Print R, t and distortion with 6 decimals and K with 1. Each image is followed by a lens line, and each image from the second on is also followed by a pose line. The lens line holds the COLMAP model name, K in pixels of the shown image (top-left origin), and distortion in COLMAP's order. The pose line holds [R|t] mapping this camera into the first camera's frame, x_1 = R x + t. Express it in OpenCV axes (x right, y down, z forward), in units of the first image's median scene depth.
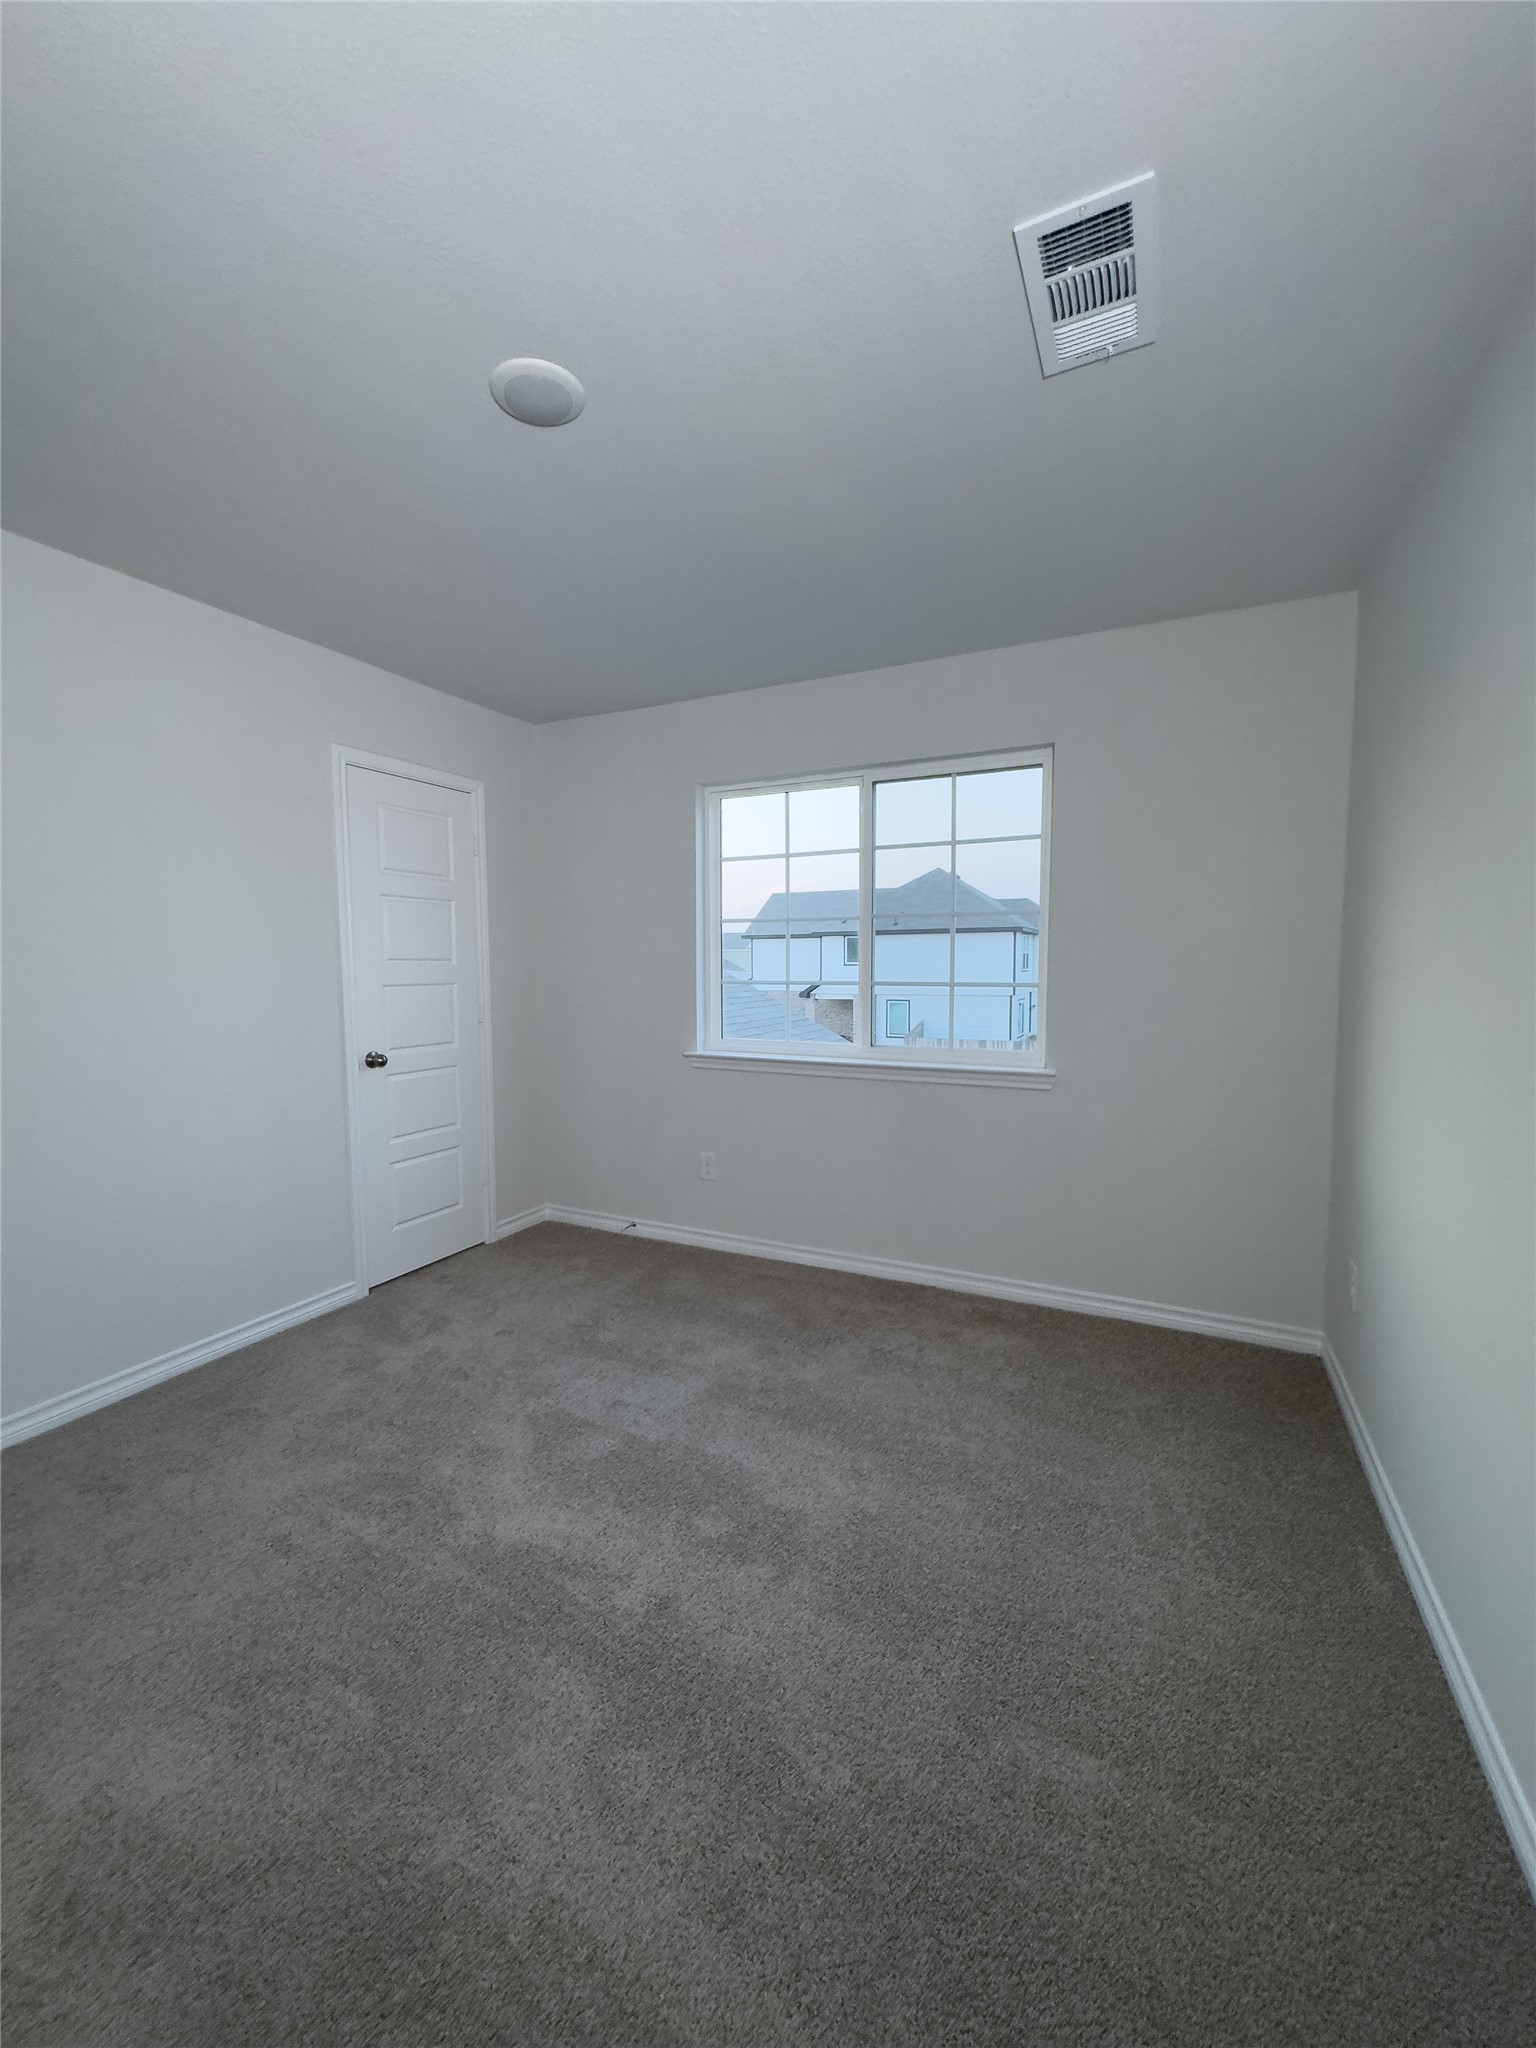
lens RADIAL K [[815.4, 0, 768.0], [0, 815.4, 1024.0], [0, 0, 1]] dist [-0.001046, 0.000721]
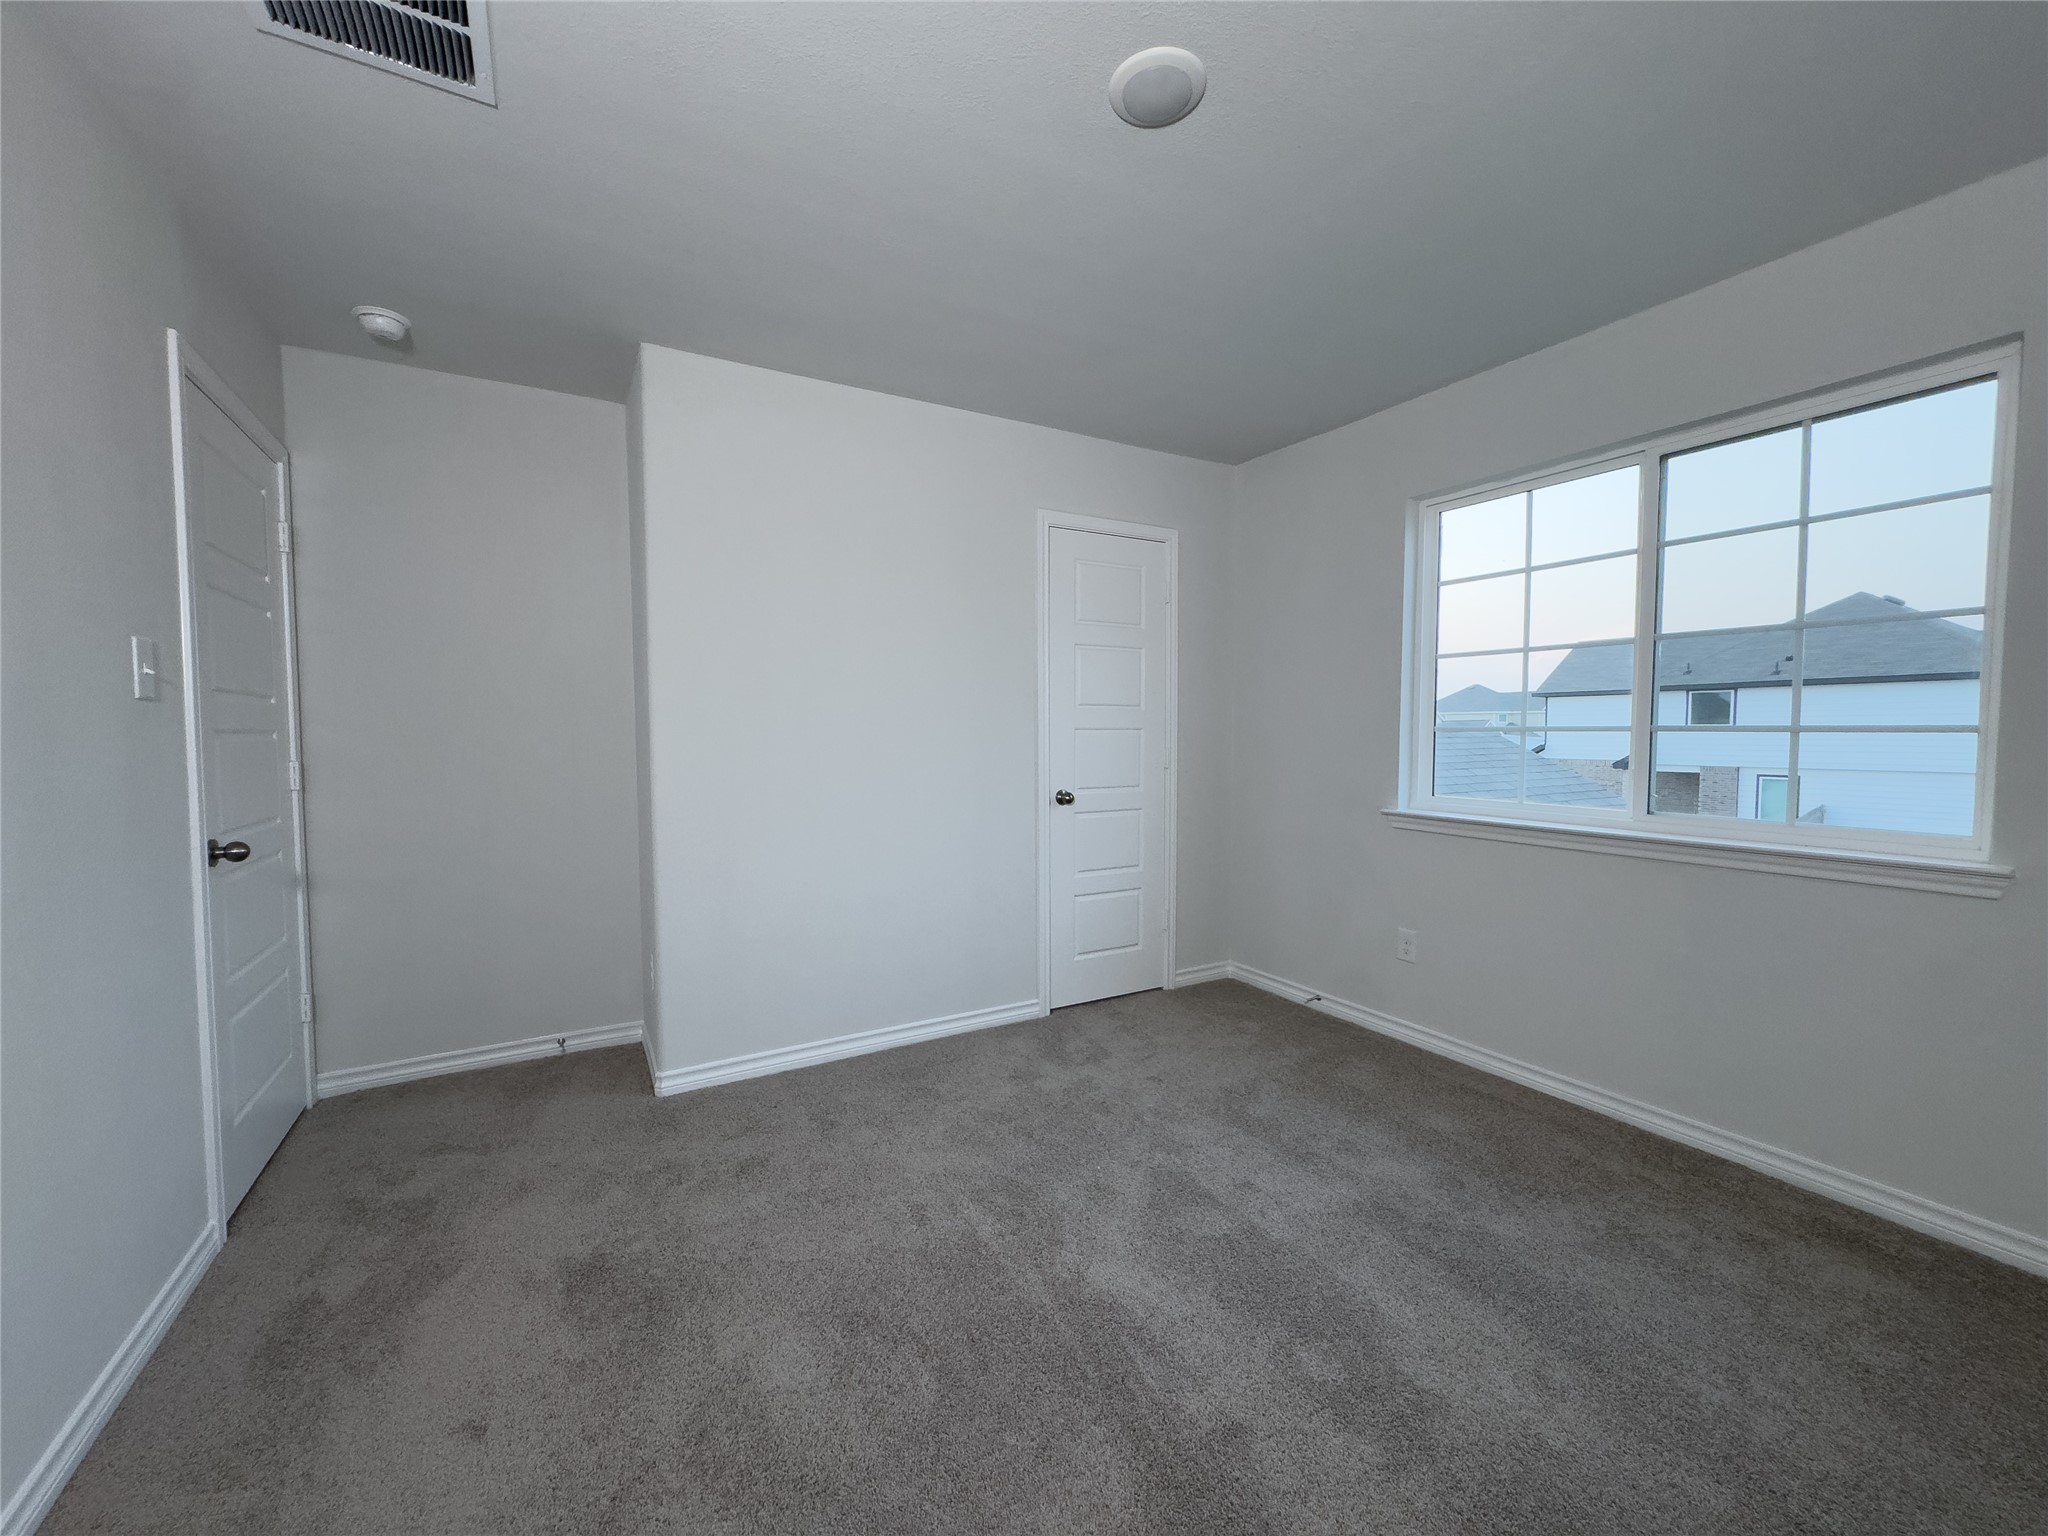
lens RADIAL K [[815.4, 0, 1024.0], [0, 815.4, 768.0], [0, 0, 1]] dist [-0.001046, 0.000721]
pose [[0.826922, 0.028811, -0.561578, 0.091316], [-0.043367, 0.998980, -0.012606, 0.024946], [0.560642, 0.034778, 0.827328, 0.090970]]
